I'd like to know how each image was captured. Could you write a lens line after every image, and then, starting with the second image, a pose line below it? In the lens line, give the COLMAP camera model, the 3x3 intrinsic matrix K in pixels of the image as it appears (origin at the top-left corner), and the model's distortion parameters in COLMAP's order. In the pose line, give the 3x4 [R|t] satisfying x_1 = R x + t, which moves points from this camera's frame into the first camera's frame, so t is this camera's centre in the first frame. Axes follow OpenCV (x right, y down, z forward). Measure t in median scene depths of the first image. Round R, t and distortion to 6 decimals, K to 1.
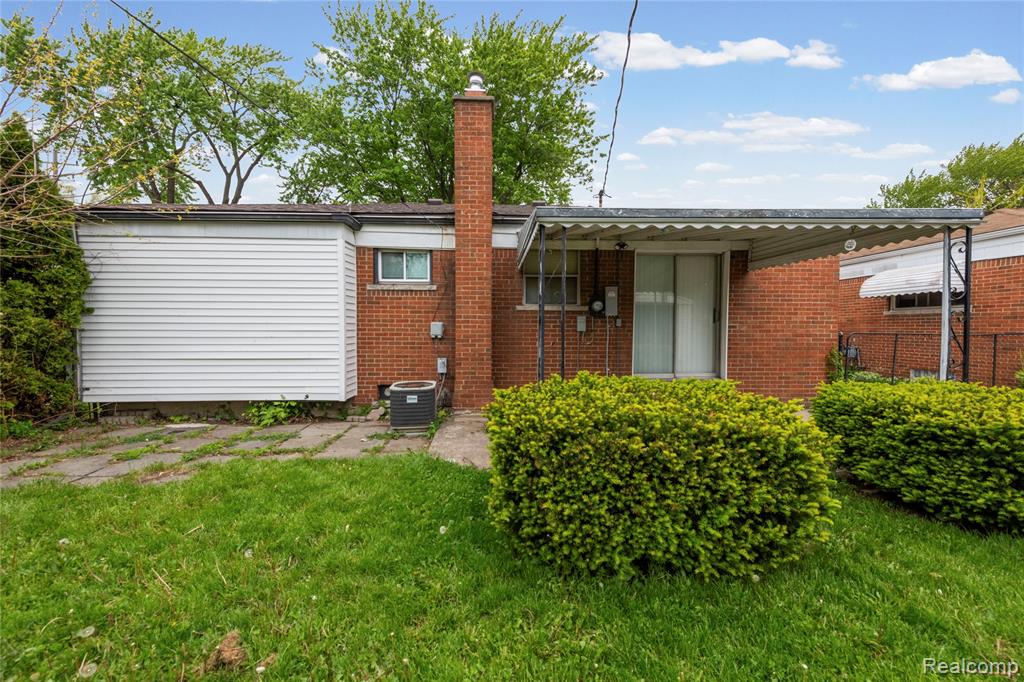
lens RADIAL K [[409.9, 0, 508.2], [0, 409.9, 336.6], [0, 0, 1]] dist [0.011855, 0.000636]
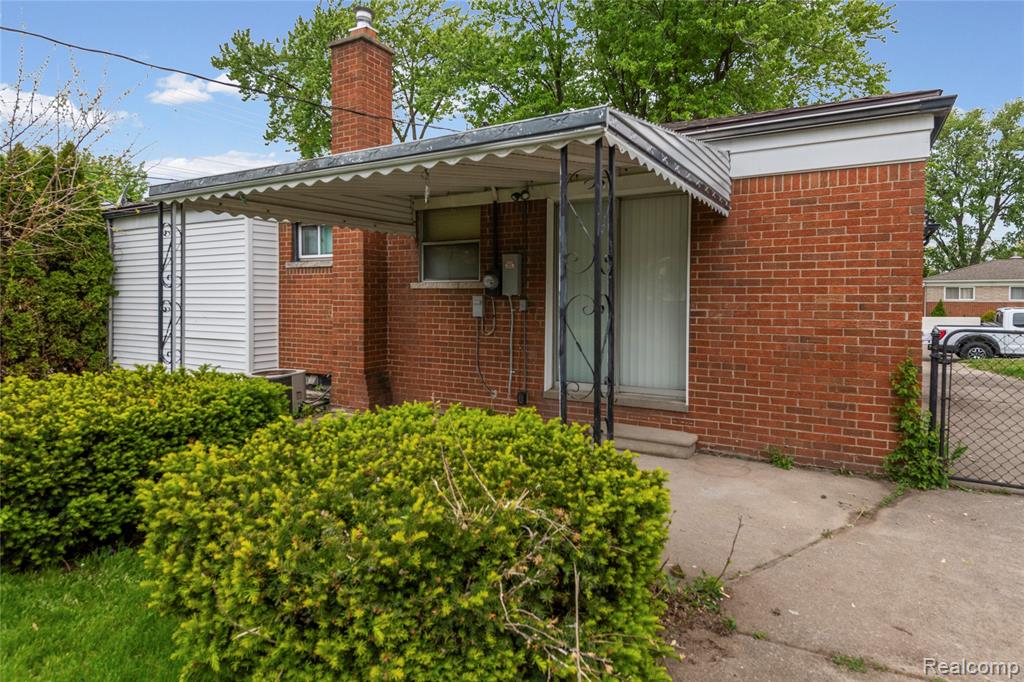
lens RADIAL K [[585.9, 0, 511.0], [0, 585.9, 309.2], [0, 0, 1]] dist [0.006413, 0.000271]
pose [[0.843277, 0.009909, -0.537388, 0.784608], [-0.018405, 0.999776, -0.010448, -0.016706], [0.537164, 0.018701, 0.843270, 0.159032]]
